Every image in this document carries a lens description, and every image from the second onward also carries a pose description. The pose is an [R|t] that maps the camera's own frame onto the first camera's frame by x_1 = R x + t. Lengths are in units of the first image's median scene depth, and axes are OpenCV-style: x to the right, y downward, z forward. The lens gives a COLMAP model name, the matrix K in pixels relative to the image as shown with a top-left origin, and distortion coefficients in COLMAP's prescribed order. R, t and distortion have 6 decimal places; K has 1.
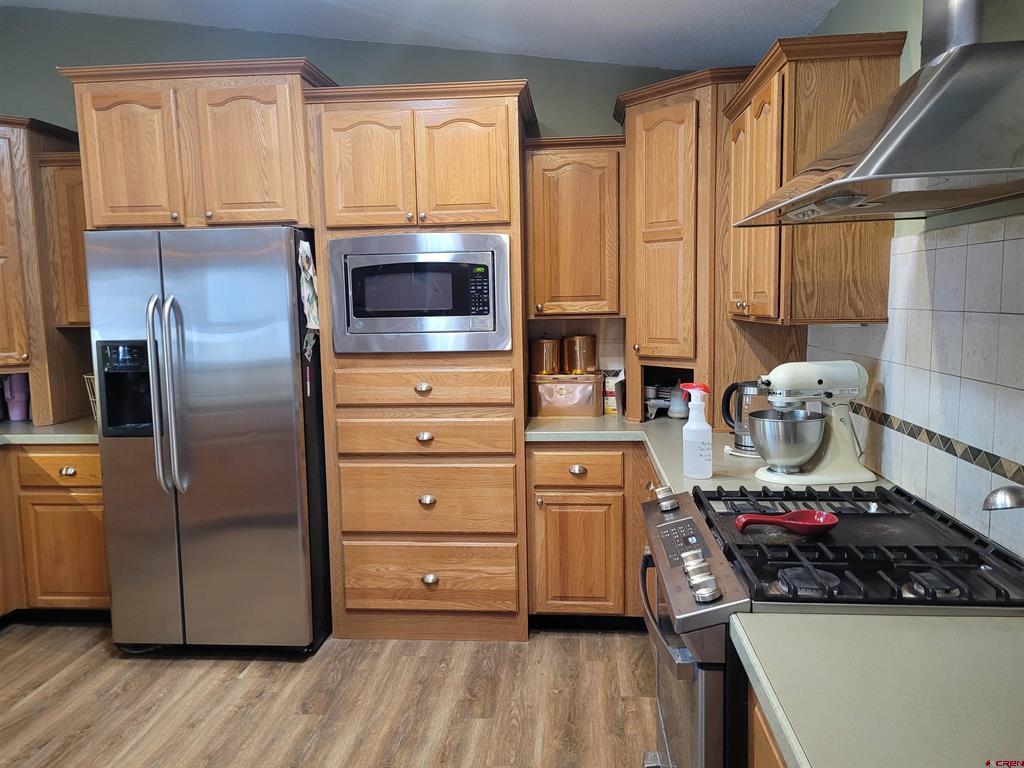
lens RADIAL K [[772.5, 0, 511.6], [0, 772.5, 379.9], [0, 0, 1]] dist [0.065917, -0.054021]
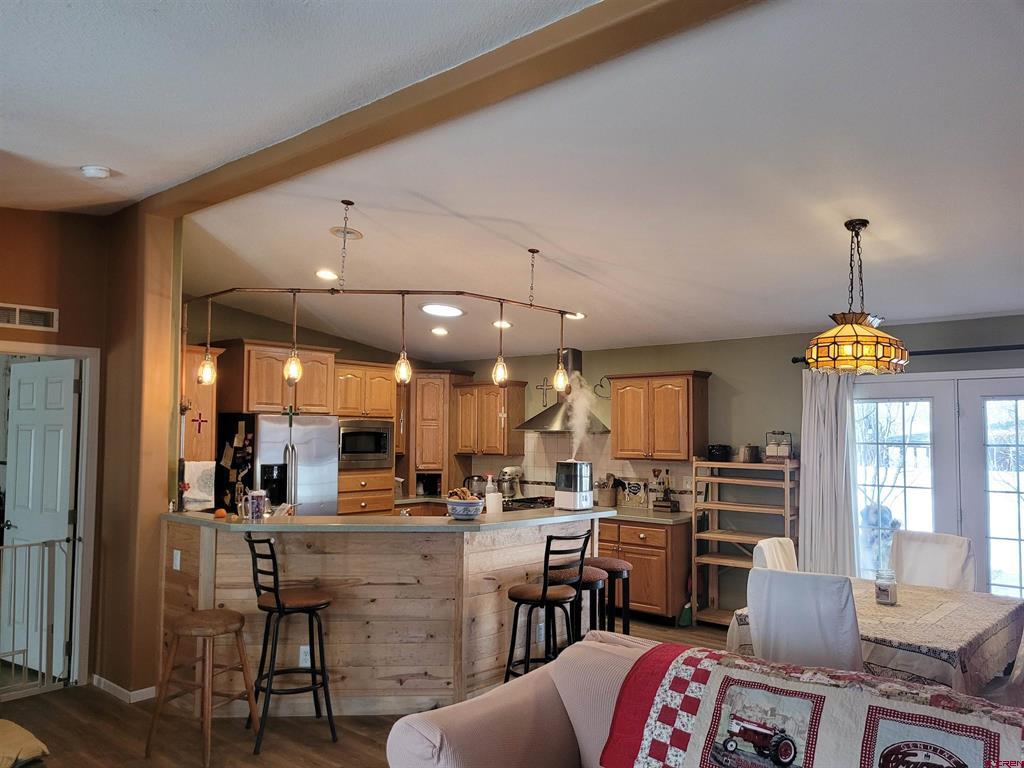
lens RADIAL K [[772.5, 0, 503.9], [0, 772.5, 399.8], [0, 0, 1]] dist [0.065917, -0.054021]
pose [[0.596916, 0.062514, 0.799865, -1.784407], [0.065796, 0.989787, -0.126459, 0.085763], [-0.799601, 0.128113, 0.586706, -0.779586]]
